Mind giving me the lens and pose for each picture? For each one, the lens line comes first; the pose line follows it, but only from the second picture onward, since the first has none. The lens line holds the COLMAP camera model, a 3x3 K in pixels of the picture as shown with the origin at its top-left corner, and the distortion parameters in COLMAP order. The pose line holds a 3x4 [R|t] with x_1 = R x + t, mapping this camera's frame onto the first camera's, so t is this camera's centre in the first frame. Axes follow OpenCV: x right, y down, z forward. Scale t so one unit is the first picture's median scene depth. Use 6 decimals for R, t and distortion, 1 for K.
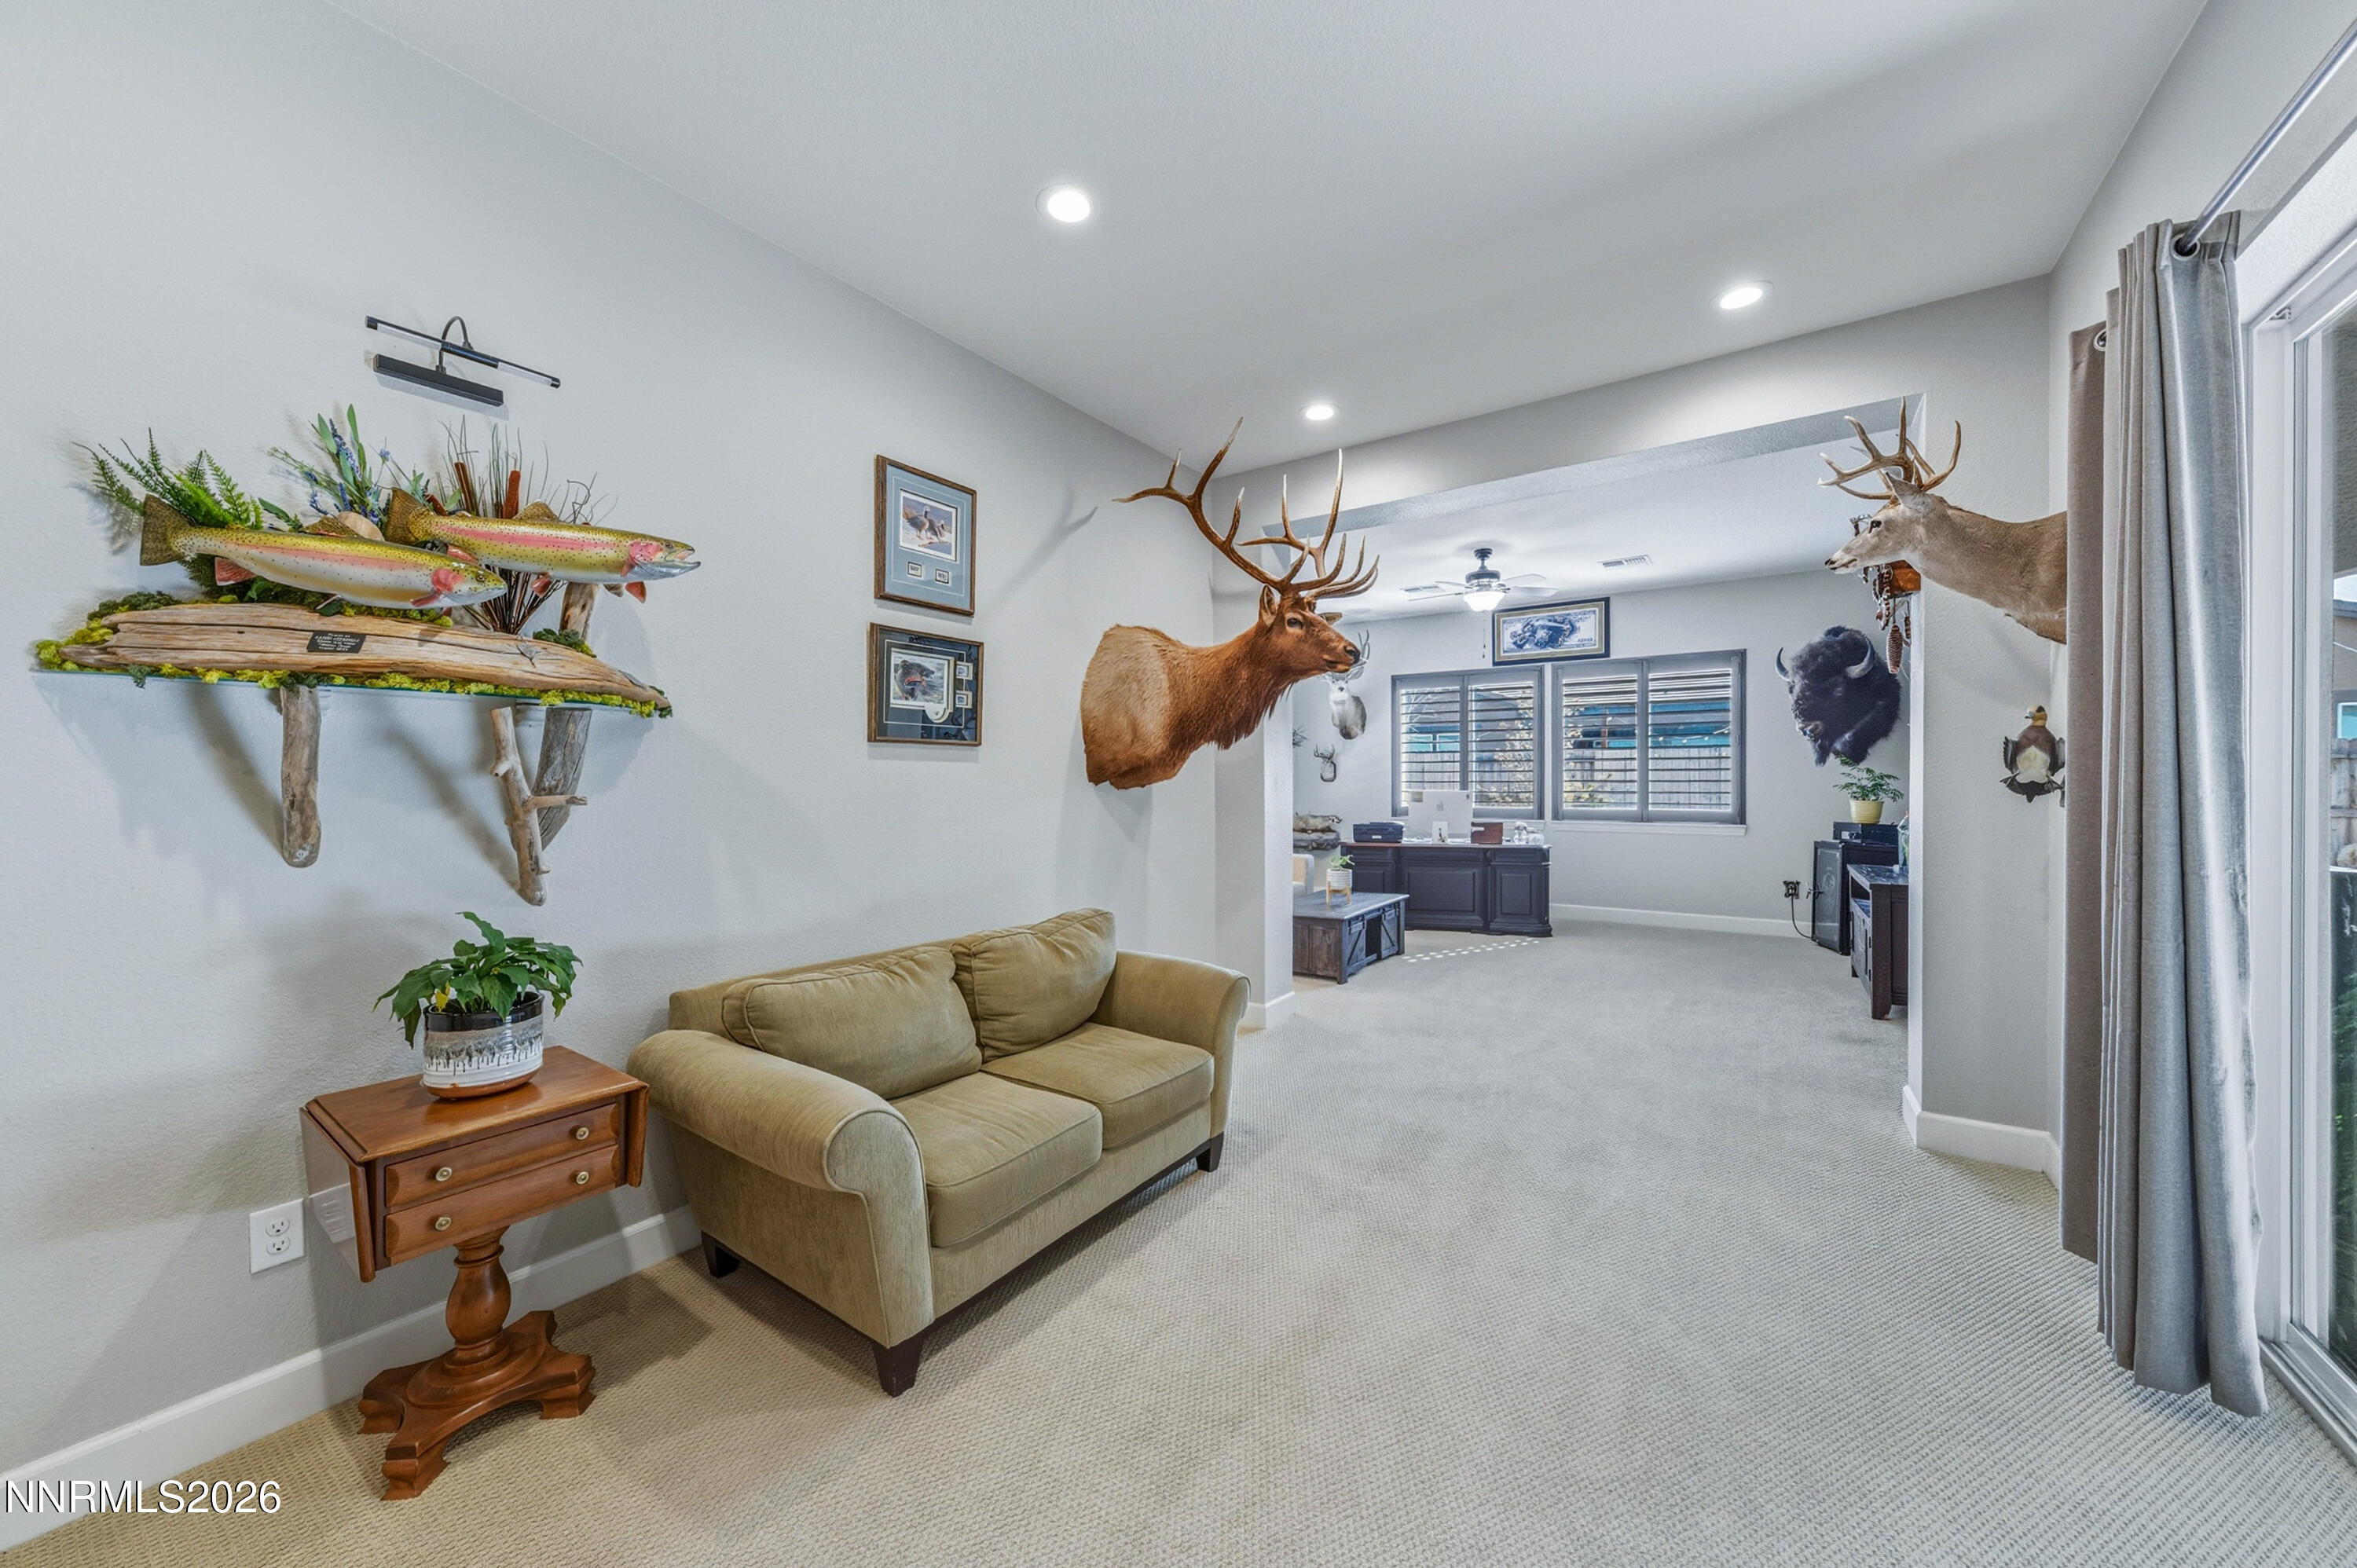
lens RADIAL K [[829.4, 0, 1180.3], [0, 829.4, 786.7], [0, 0, 1]] dist [0.000119, 0.000031]
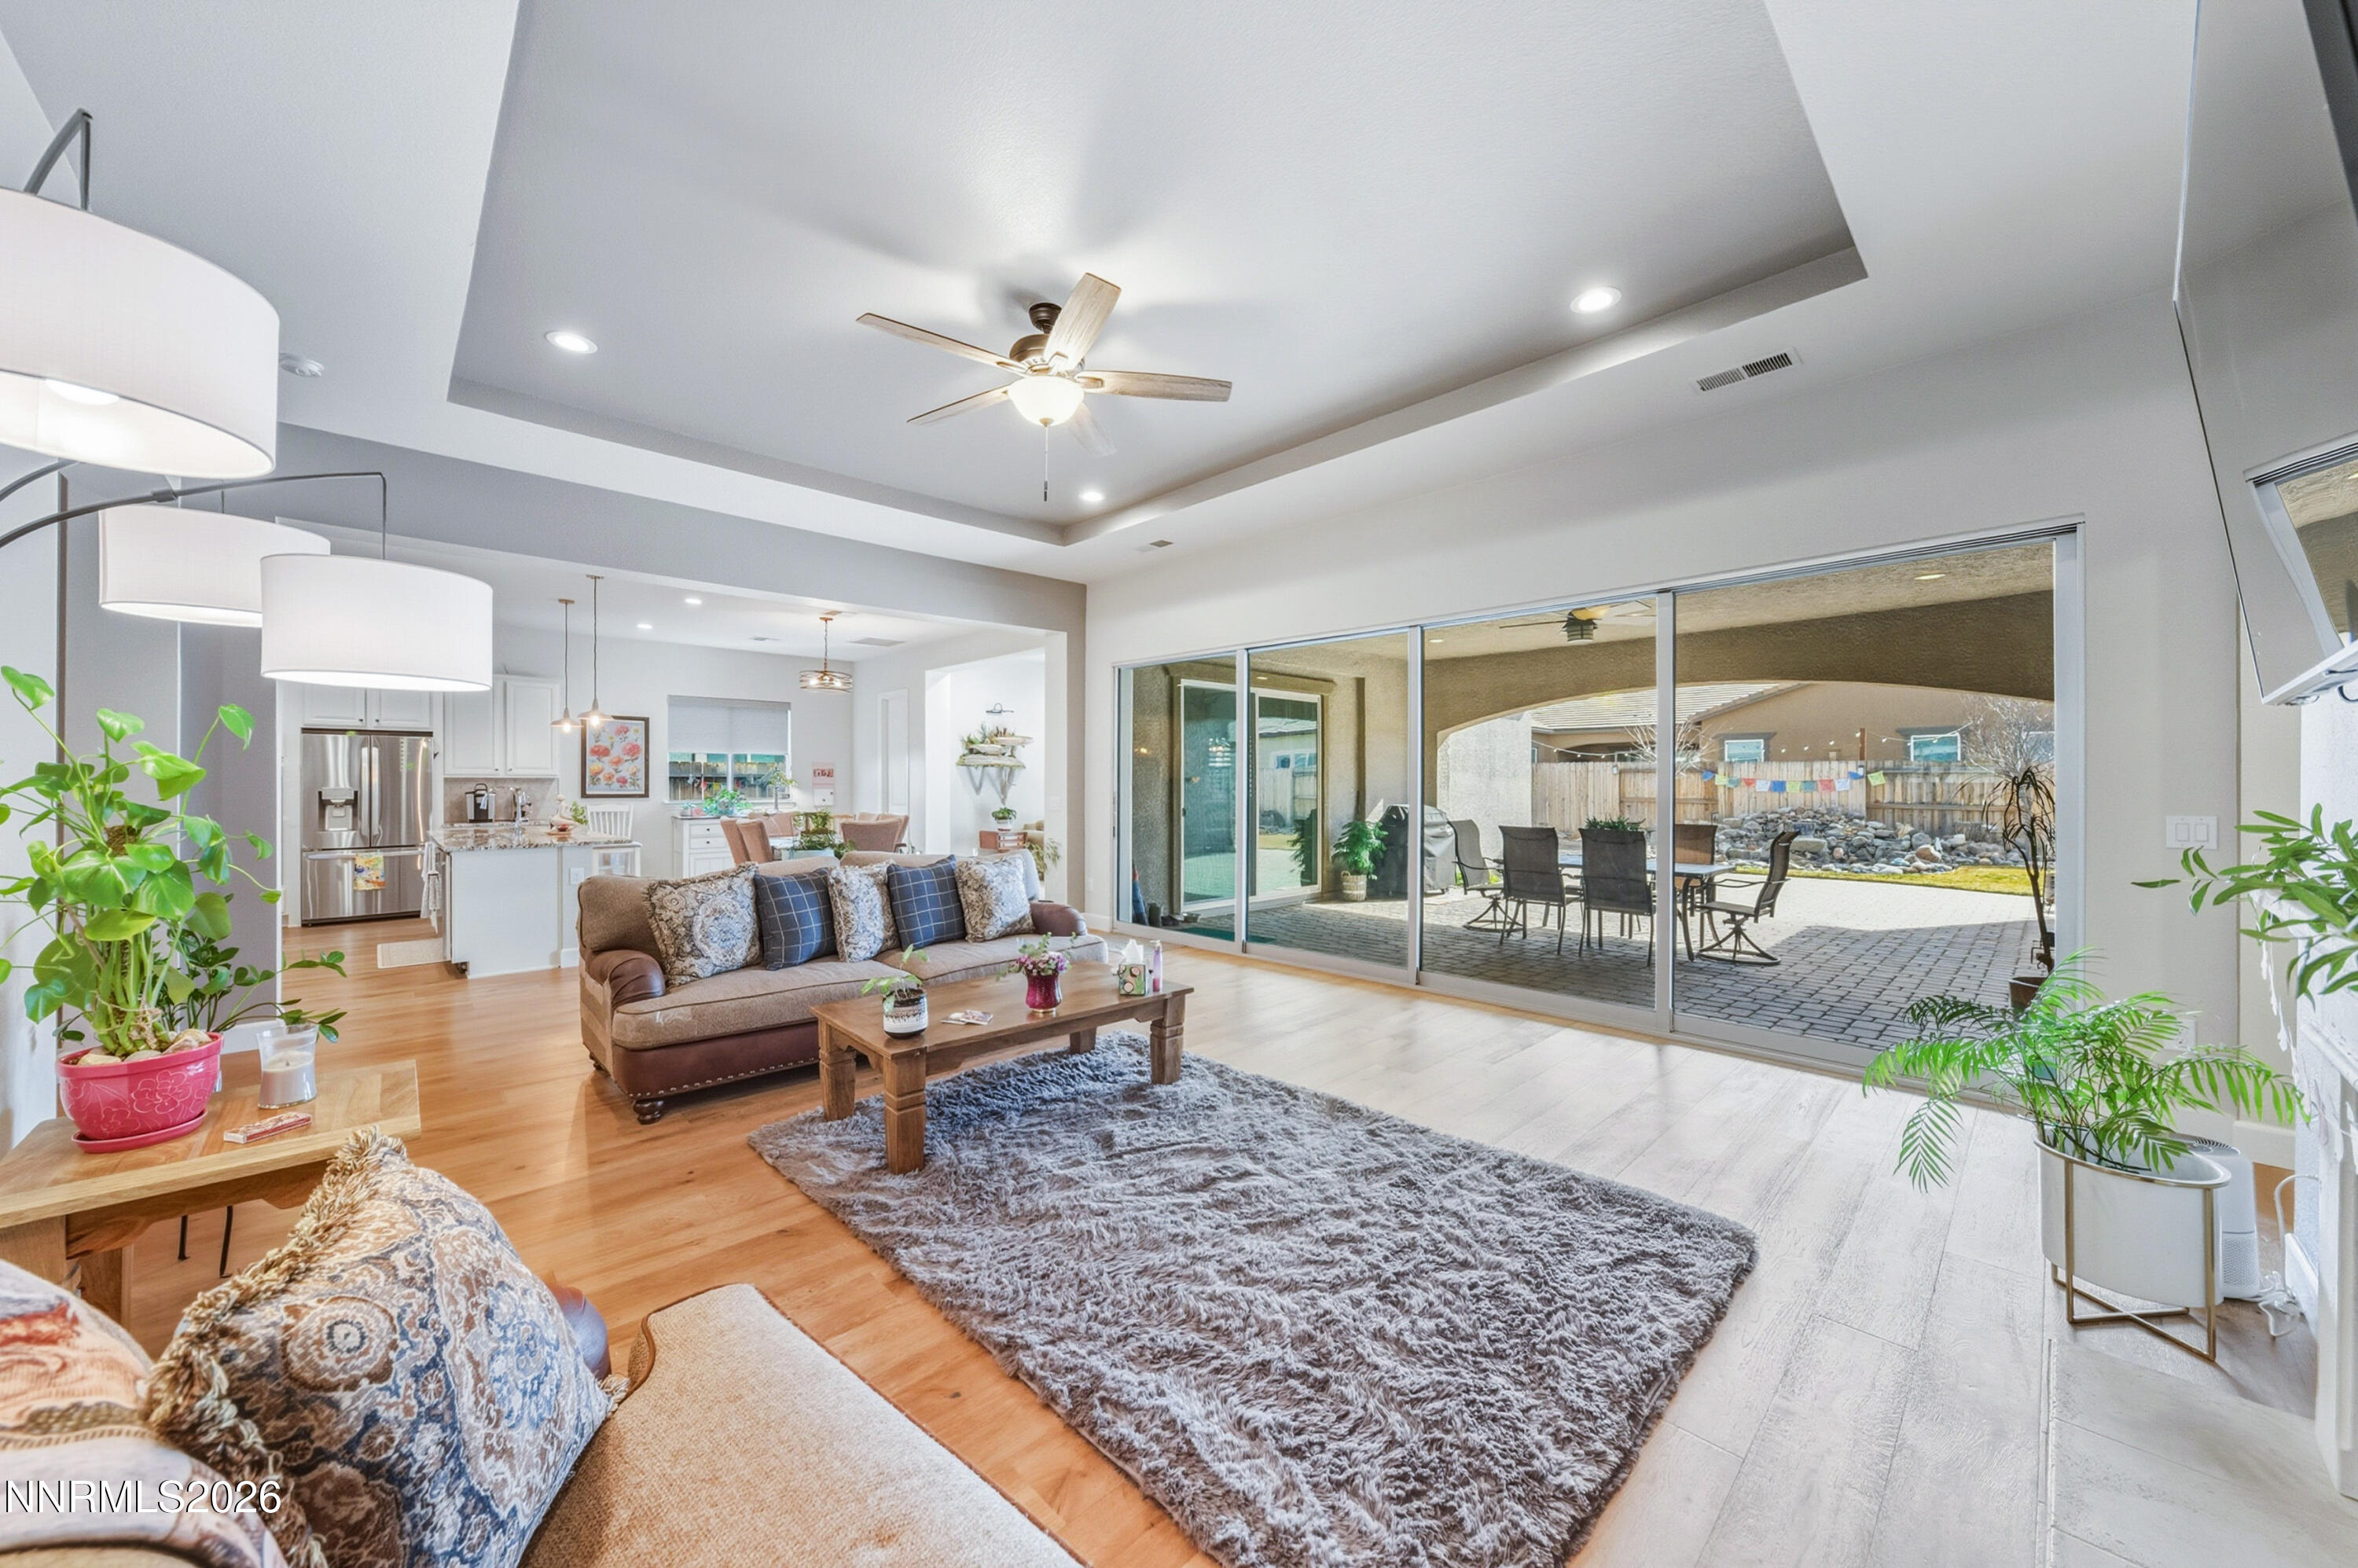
lens RADIAL K [[852.2, 0, 1179.0], [0, 852.2, 784.0], [0, 0, 1]] dist [0.001098, 0.000193]
pose [[0.979574, 0.006610, -0.200974, 0.472920], [-0.007237, 0.999971, -0.002385, 0.003532], [0.200952, 0.003791, 0.979594, -1.381715]]
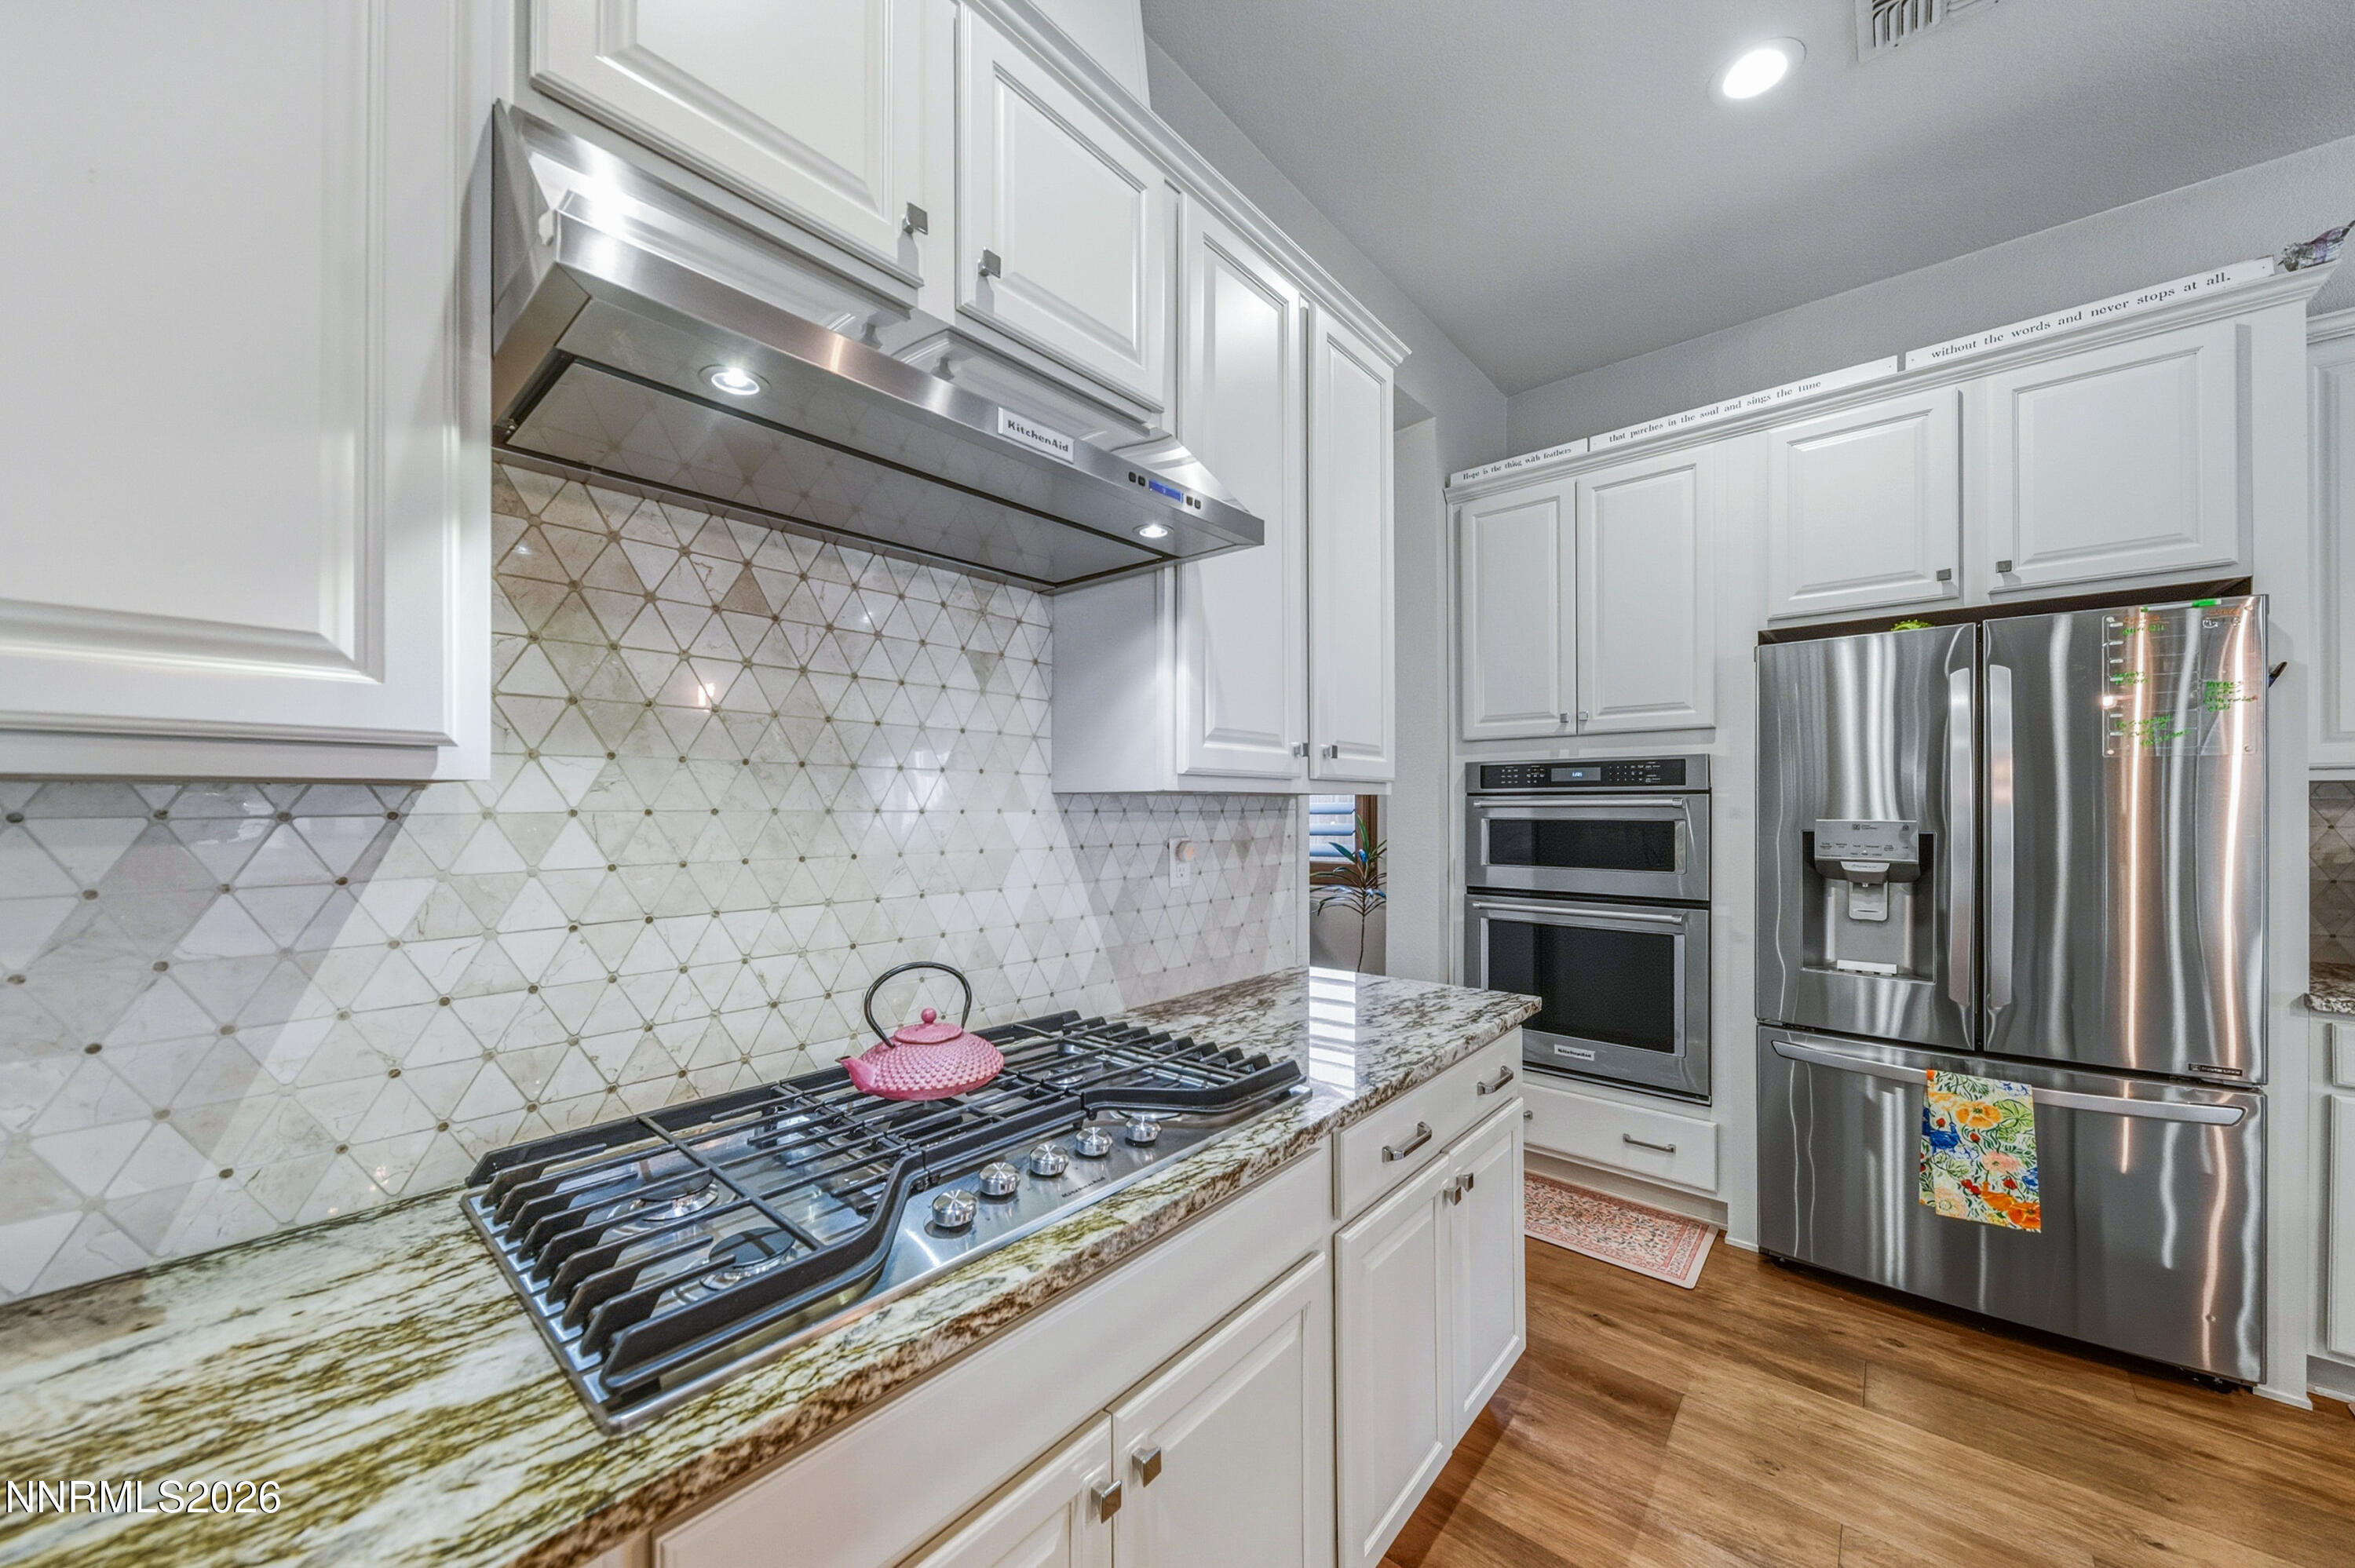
lens RADIAL K [[838.6, 0, 1174.4], [0, 838.6, 806.9], [0, 0, 1]] dist [-0.001089, 0.000004]
pose [[-0.100418, 0.003799, -0.994938, -0.599569], [-0.004302, 0.999982, 0.004253, 0.009253], [0.994936, 0.004707, -0.100400, -0.661844]]
